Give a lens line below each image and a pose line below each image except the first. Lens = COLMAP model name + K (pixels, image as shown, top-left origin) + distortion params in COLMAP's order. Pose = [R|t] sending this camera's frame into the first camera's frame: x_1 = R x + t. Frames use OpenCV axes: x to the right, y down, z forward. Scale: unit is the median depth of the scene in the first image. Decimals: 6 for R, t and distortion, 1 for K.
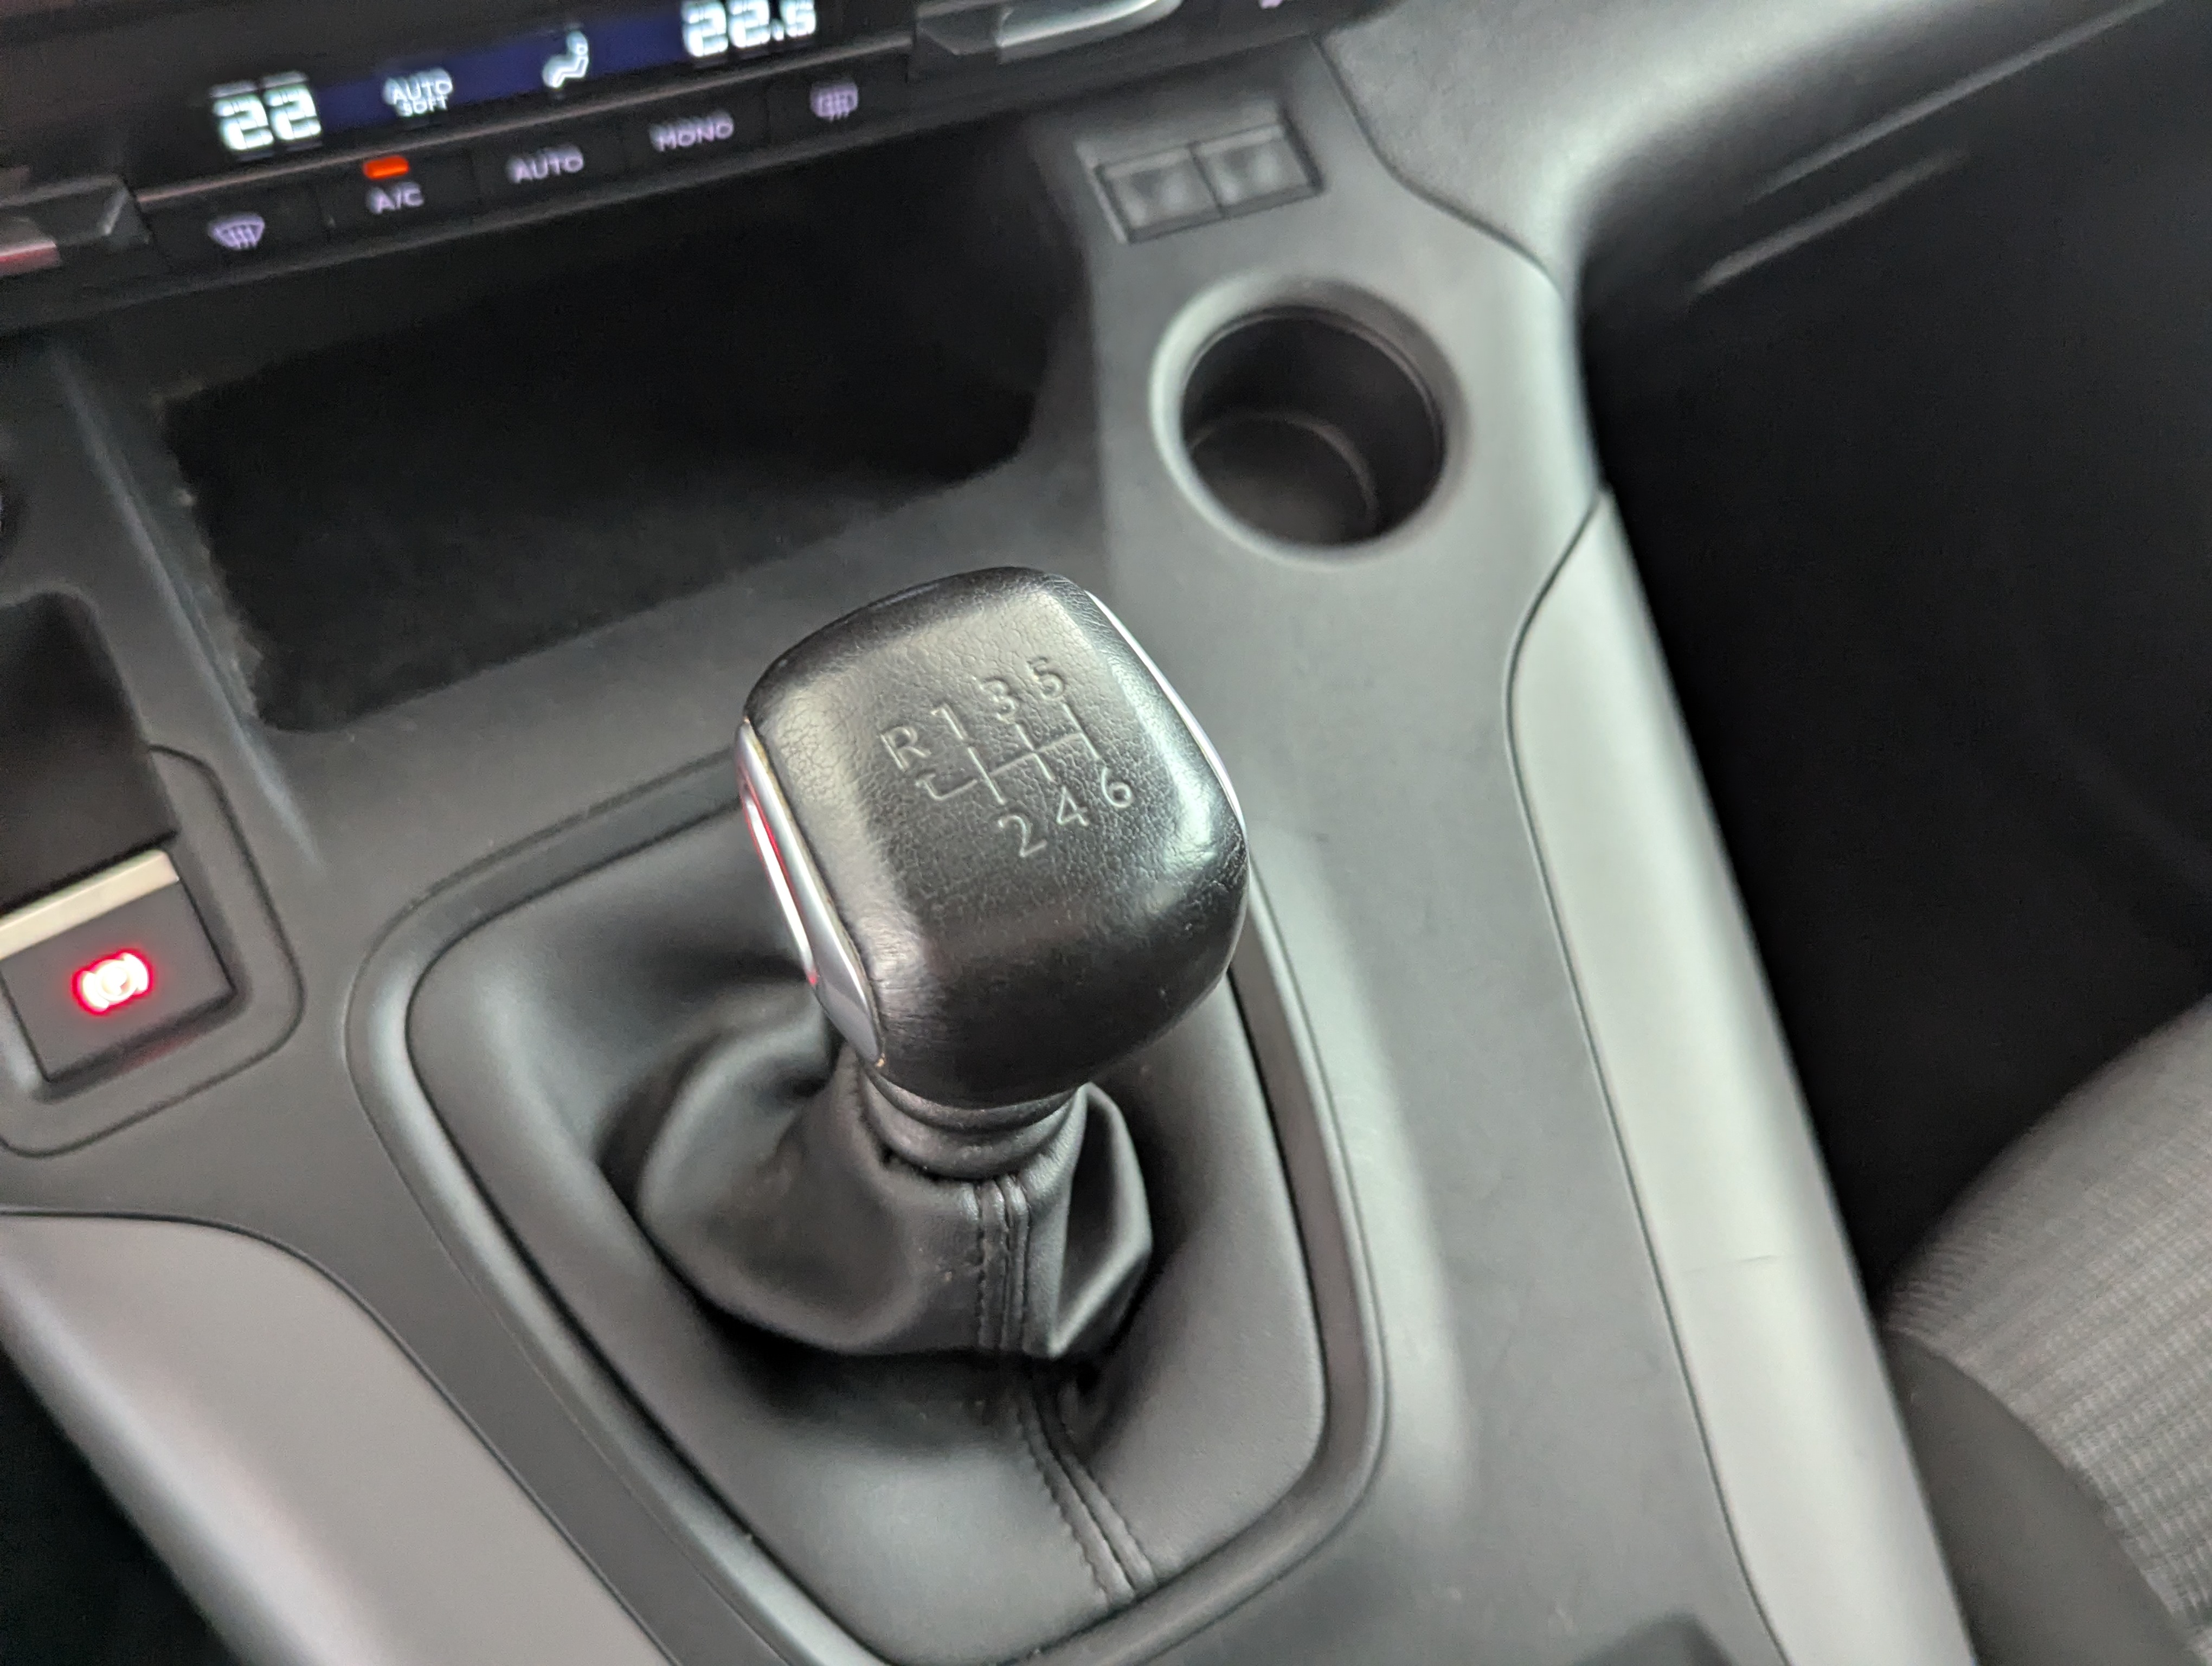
lens RADIAL K [[2190.6, 0, 1126.2], [0, 2190.6, 823.8], [0, 0, 1]] dist [0.000696, 0.009025]
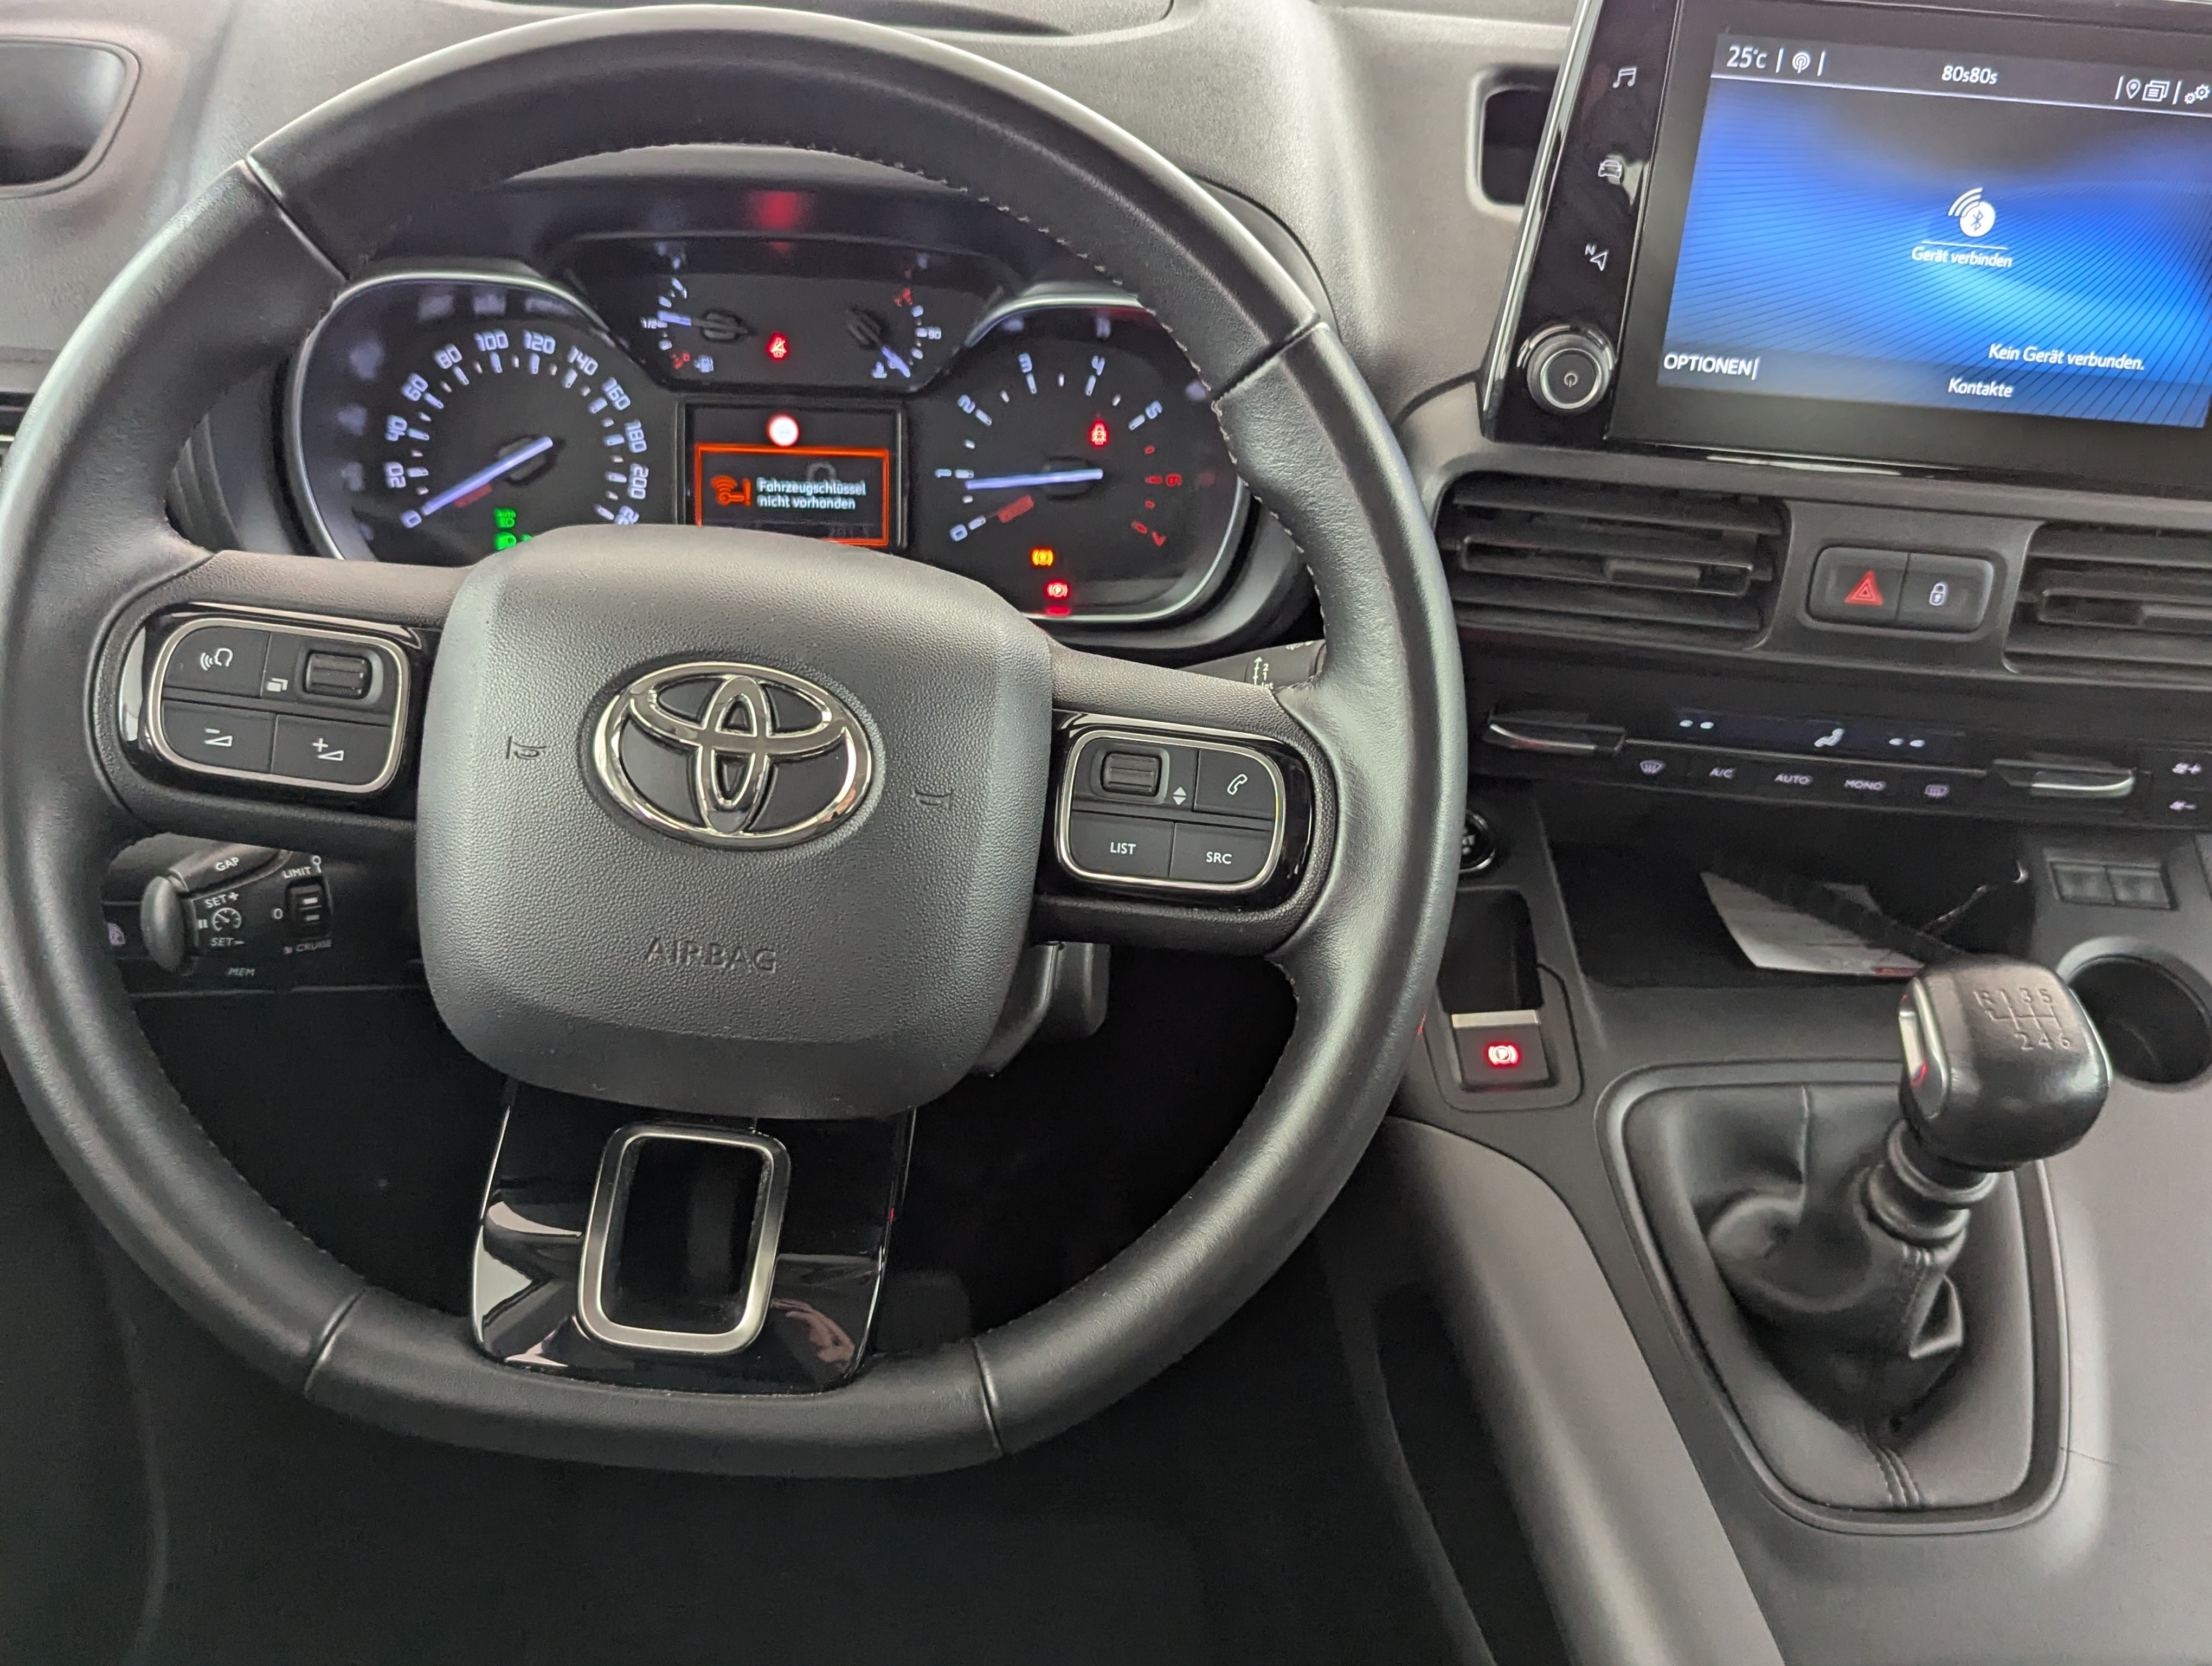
lens RADIAL K [[2045.4, 0, 1105.0], [0, 2045.4, 823.1], [0, 0, 1]] dist [0.003738, 0.004498]
pose [[0.891104, 0.276614, -0.359746, -0.136036], [-0.376405, 0.893347, -0.245460, 0.487813], [0.253481, 0.354140, 0.900184, -0.964134]]
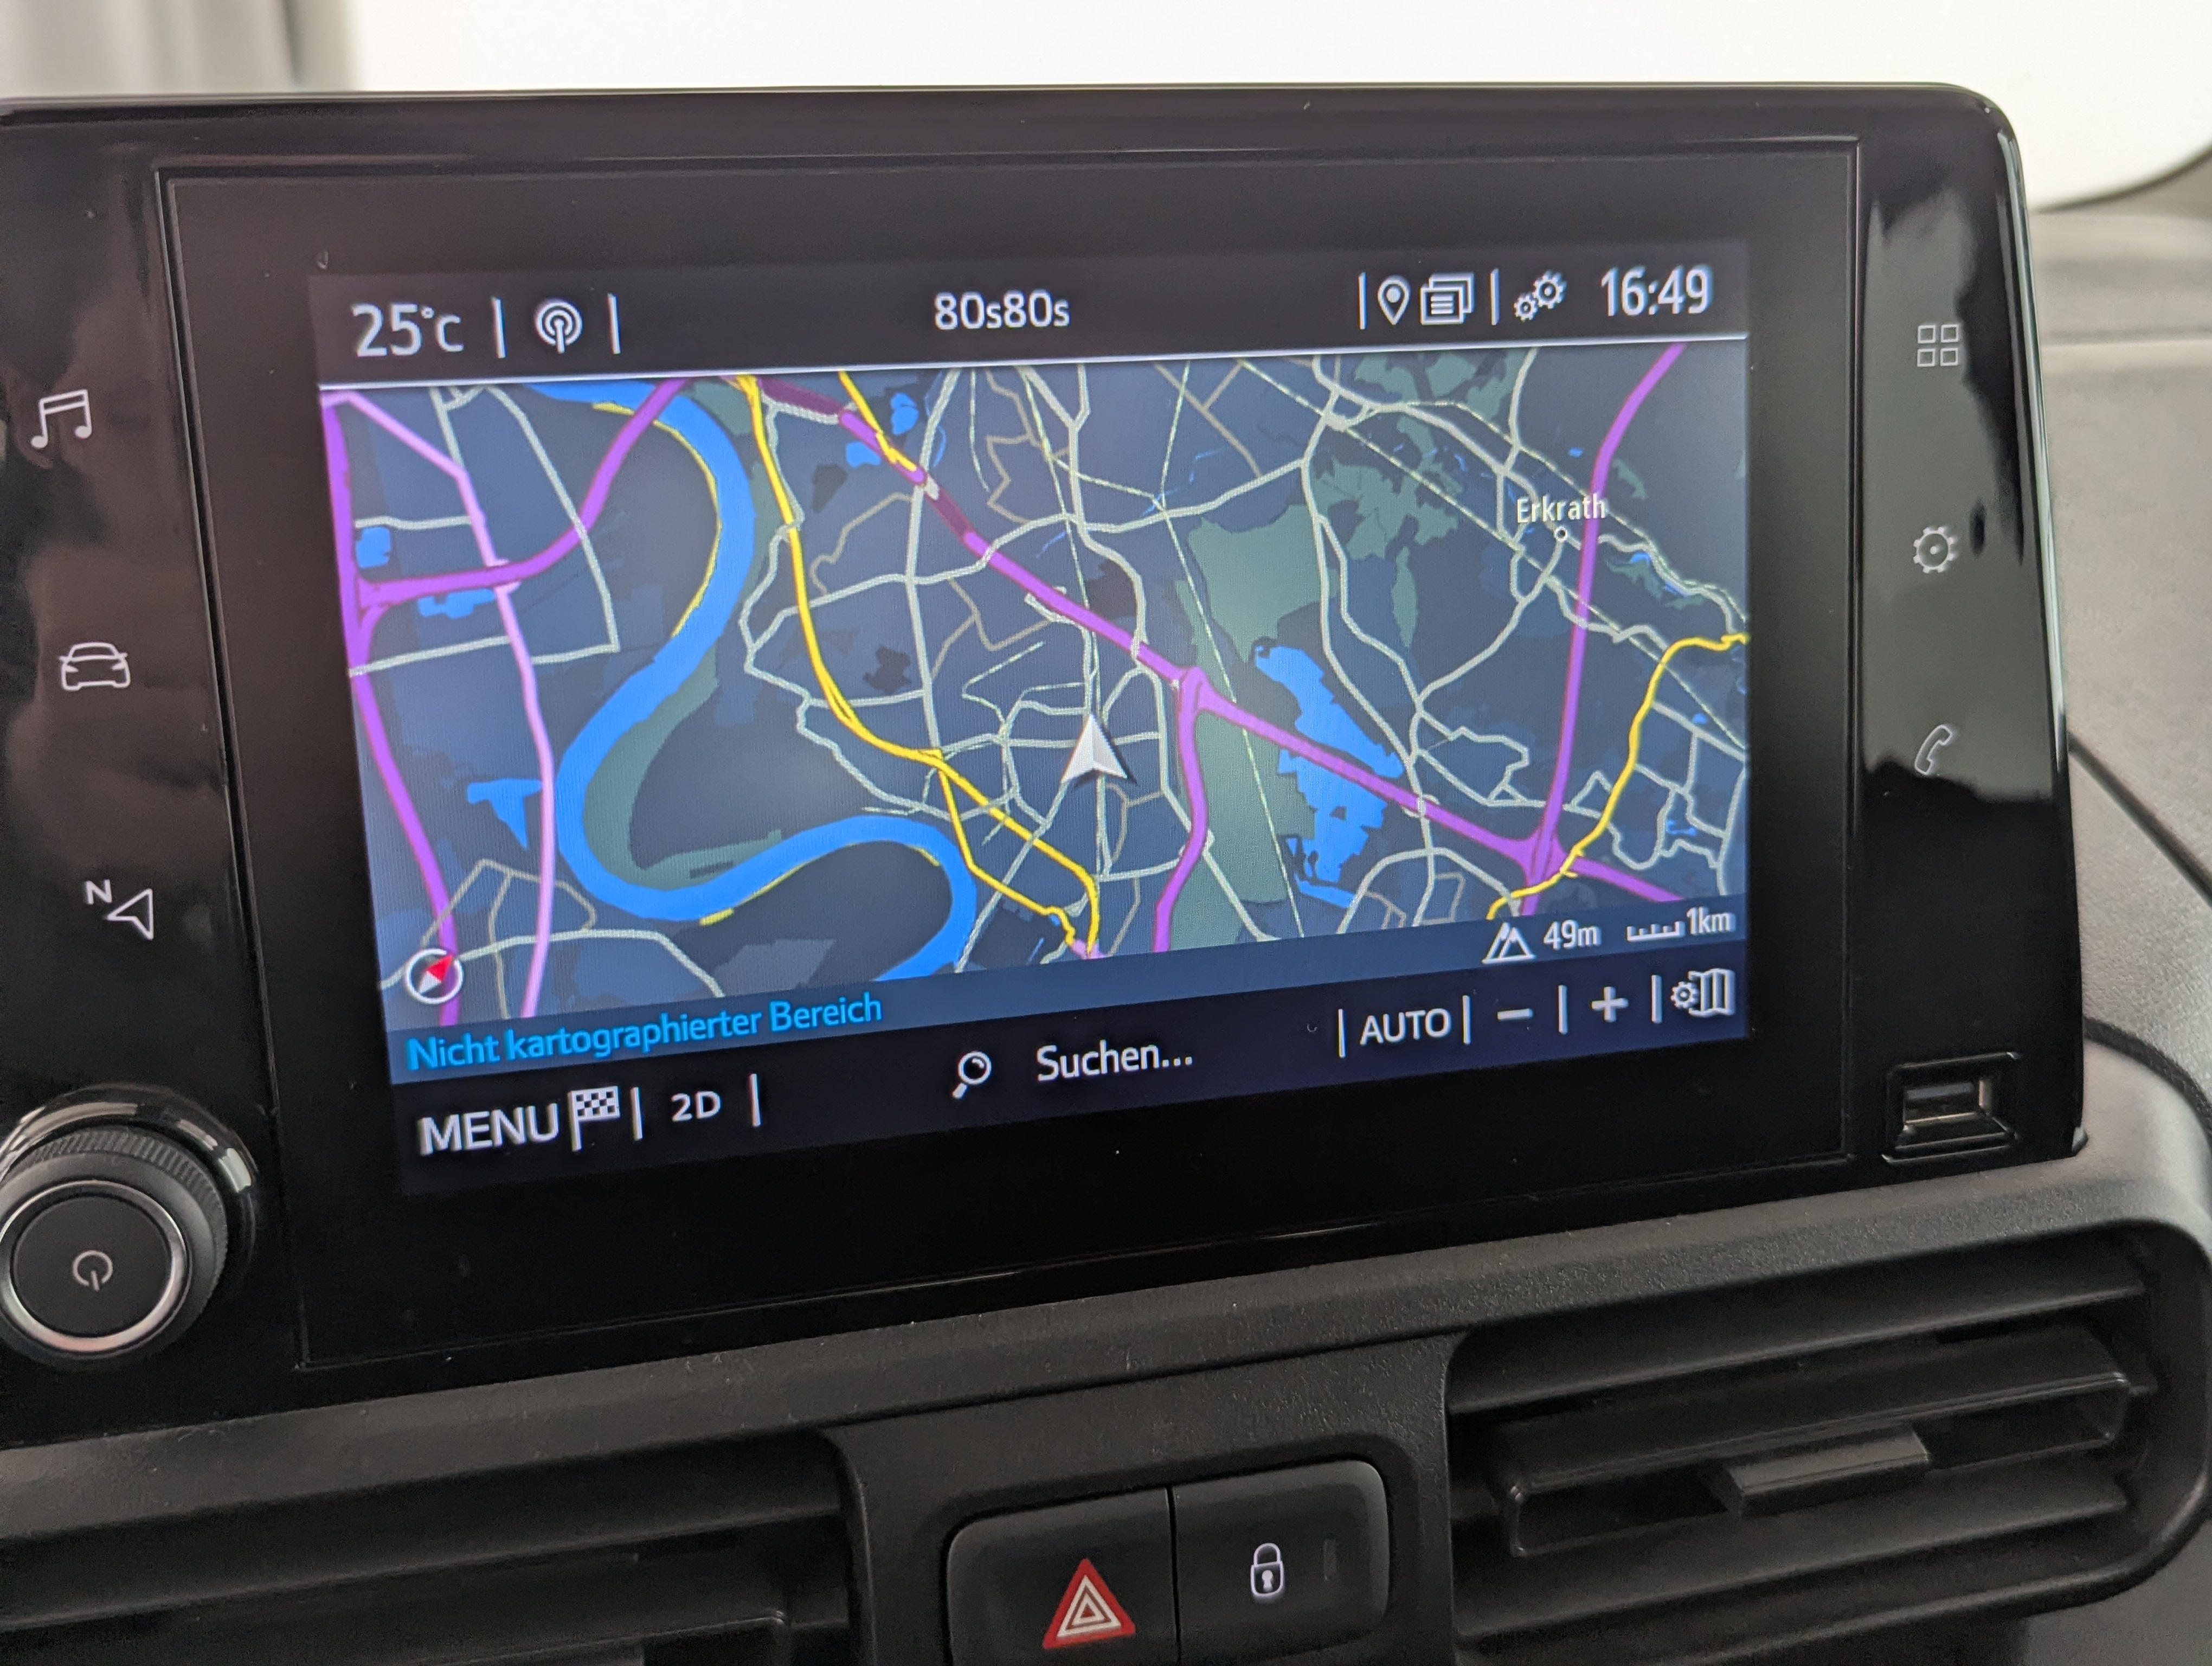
lens RADIAL K [[2190.6, 0, 1126.2], [0, 2190.6, 823.8], [0, 0, 1]] dist [0.000696, 0.009025]
pose [[0.987649, 0.032975, -0.153171, -0.126782], [-0.105875, 0.861090, -0.497307, -0.237974], [0.115495, 0.507382, 0.853946, -0.020569]]
